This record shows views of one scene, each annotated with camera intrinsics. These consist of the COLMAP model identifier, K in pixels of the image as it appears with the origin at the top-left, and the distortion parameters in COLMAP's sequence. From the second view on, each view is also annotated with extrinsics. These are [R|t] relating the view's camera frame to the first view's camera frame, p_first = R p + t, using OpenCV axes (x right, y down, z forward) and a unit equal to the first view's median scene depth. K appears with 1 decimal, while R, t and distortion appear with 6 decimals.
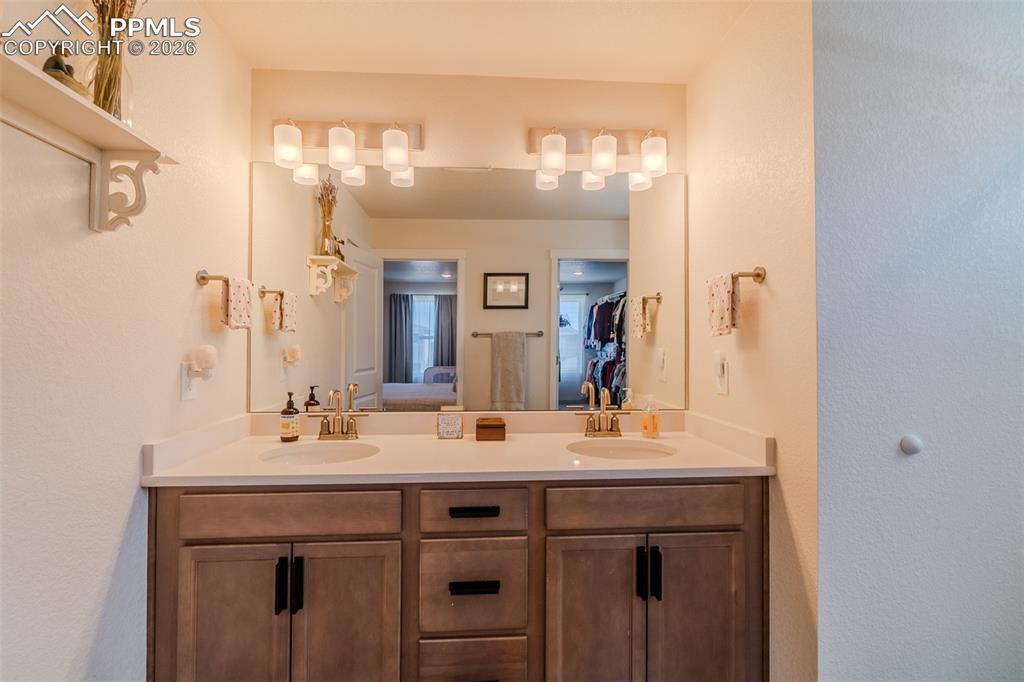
lens RADIAL K [[441.6, 0, 501.4], [0, 441.6, 339.6], [0, 0, 1]] dist [-0.003958, -0.001370]
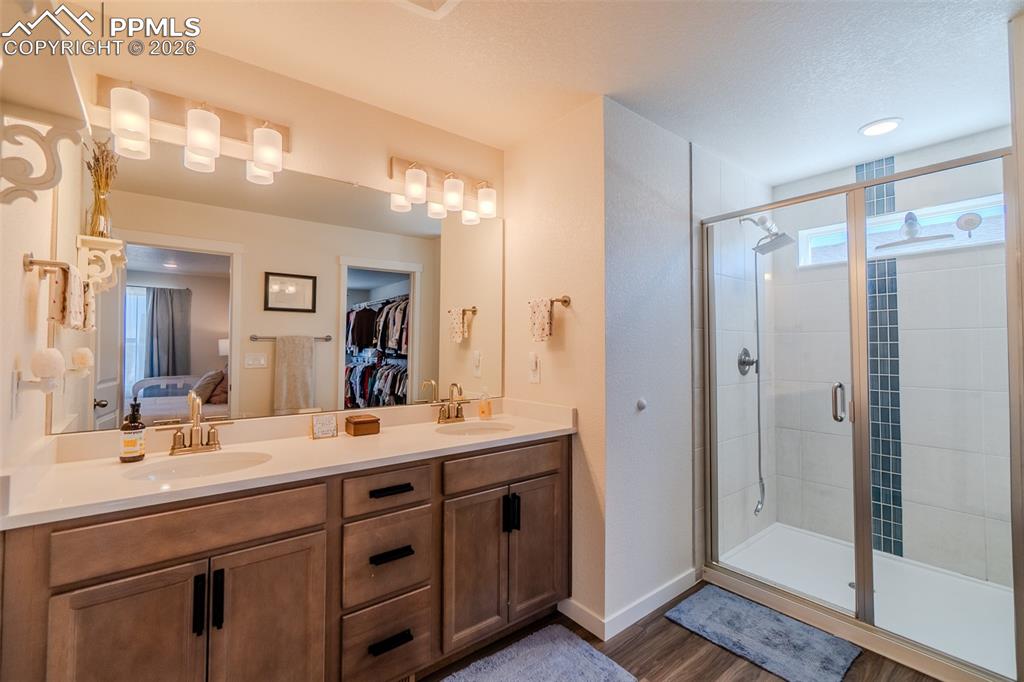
lens RADIAL K [[441.0, 0, 494.8], [0, 441.0, 342.0], [0, 0, 1]] dist [-0.004633, 0.002265]
pose [[0.830981, 0.007034, 0.556256, -0.442835], [-0.003439, 0.999966, -0.007507, 0.005025], [-0.556290, 0.004325, 0.830977, -0.111397]]
